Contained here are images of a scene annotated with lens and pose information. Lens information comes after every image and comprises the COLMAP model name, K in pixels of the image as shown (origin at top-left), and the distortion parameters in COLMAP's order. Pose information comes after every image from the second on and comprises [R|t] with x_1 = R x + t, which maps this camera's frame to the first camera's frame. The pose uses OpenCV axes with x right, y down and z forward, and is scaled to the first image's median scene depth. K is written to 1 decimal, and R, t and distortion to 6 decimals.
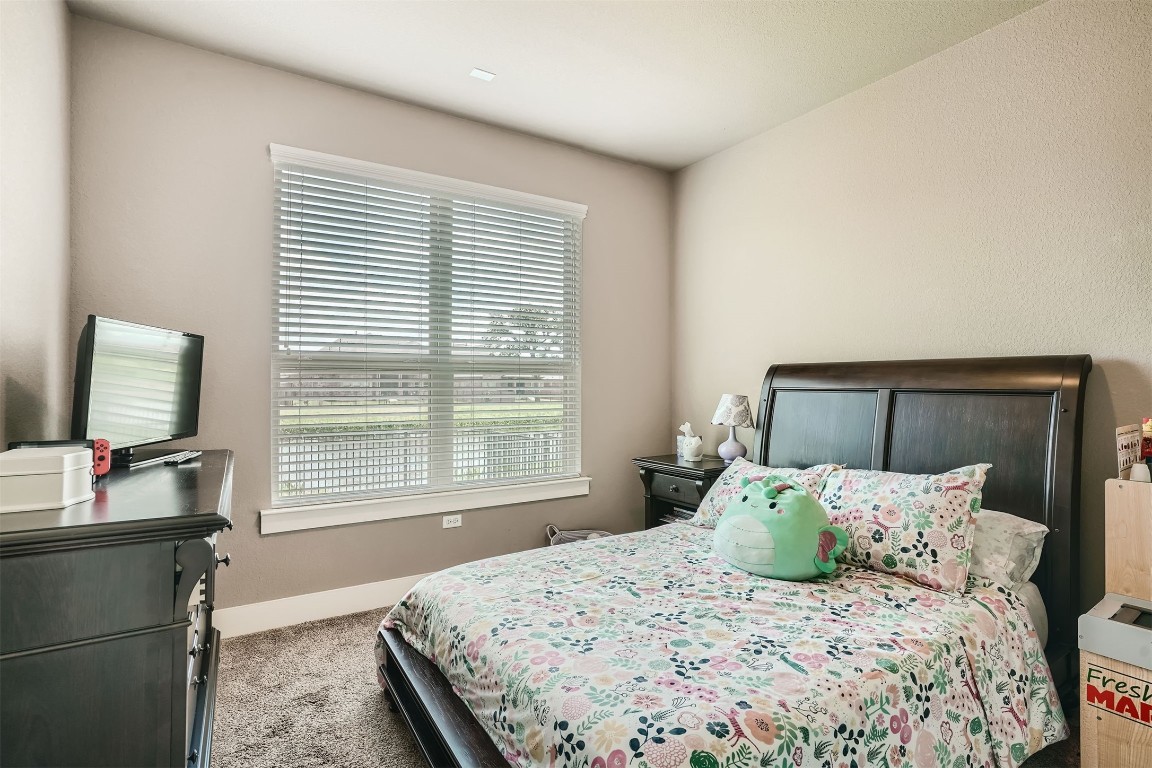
lens RADIAL K [[559.6, 0, 573.2], [0, 559.6, 372.4], [0, 0, 1]] dist [-0.032767, 0.017636]
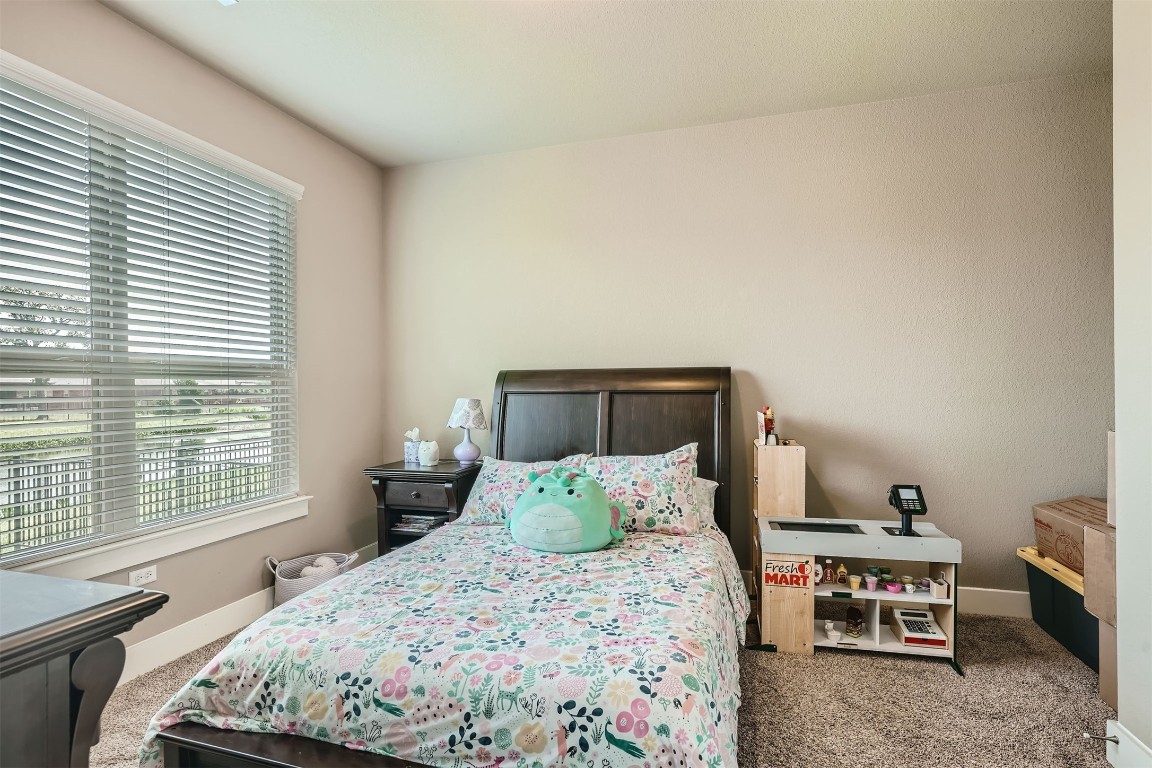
lens RADIAL K [[559.6, 0, 588.6], [0, 559.6, 385.9], [0, 0, 1]] dist [-0.032767, 0.017636]
pose [[0.754401, -0.004954, 0.656395, -0.416553], [-0.004888, 0.999901, 0.013165, 0.001513], [-0.656395, -0.013140, 0.754303, 0.101986]]
